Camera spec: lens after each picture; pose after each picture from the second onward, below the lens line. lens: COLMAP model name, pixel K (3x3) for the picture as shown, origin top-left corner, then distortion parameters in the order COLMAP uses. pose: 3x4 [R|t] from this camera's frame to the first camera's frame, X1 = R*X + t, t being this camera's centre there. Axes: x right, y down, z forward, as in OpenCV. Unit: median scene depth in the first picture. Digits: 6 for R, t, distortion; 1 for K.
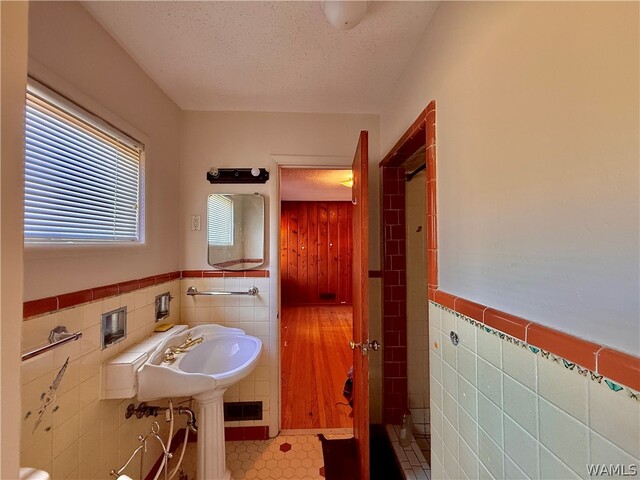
lens RADIAL K [[253.4, 0, 319.9], [0, 253.4, 240.0], [0, 0, 1]] dist [0.003304, 0.000158]
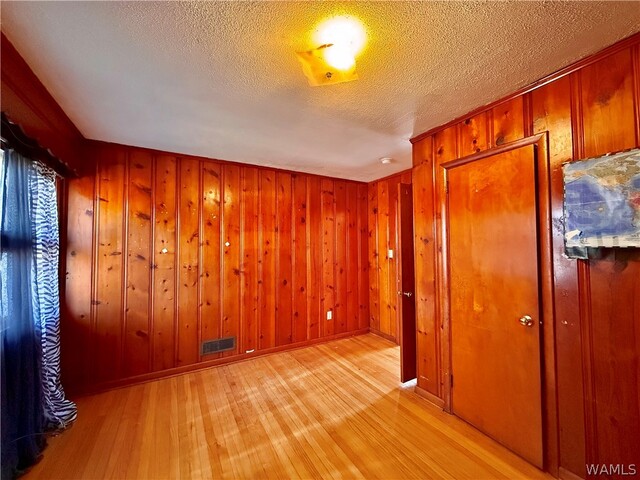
lens RADIAL K [[253.4, 0, 318.4], [0, 253.4, 240.8], [0, 0, 1]] dist [0.003304, 0.000158]
pose [[0.888960, 0.012715, 0.457808, -0.028428], [-0.004792, 0.999818, -0.018464, 0.019862], [-0.457960, 0.014220, 0.888859, 0.449777]]
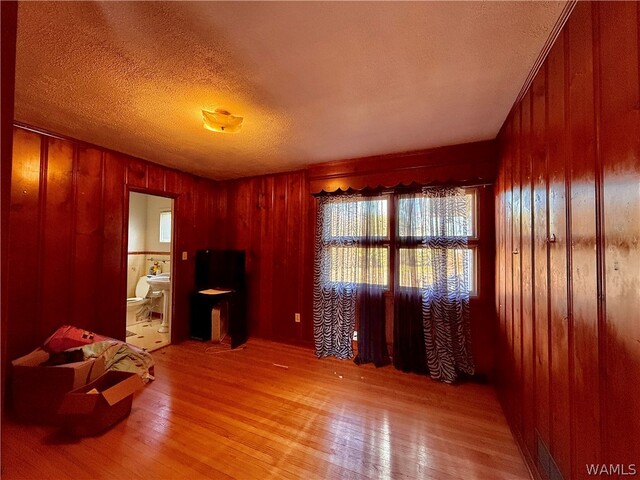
lens RADIAL K [[253.4, 0, 322.4], [0, 253.4, 242.1], [0, 0, 1]] dist [0.003304, 0.000158]
pose [[-0.459266, -0.020440, -0.888063, 0.324627], [0.007338, 0.999614, -0.026802, 0.027127], [0.888268, -0.018826, -0.458939, 0.921529]]
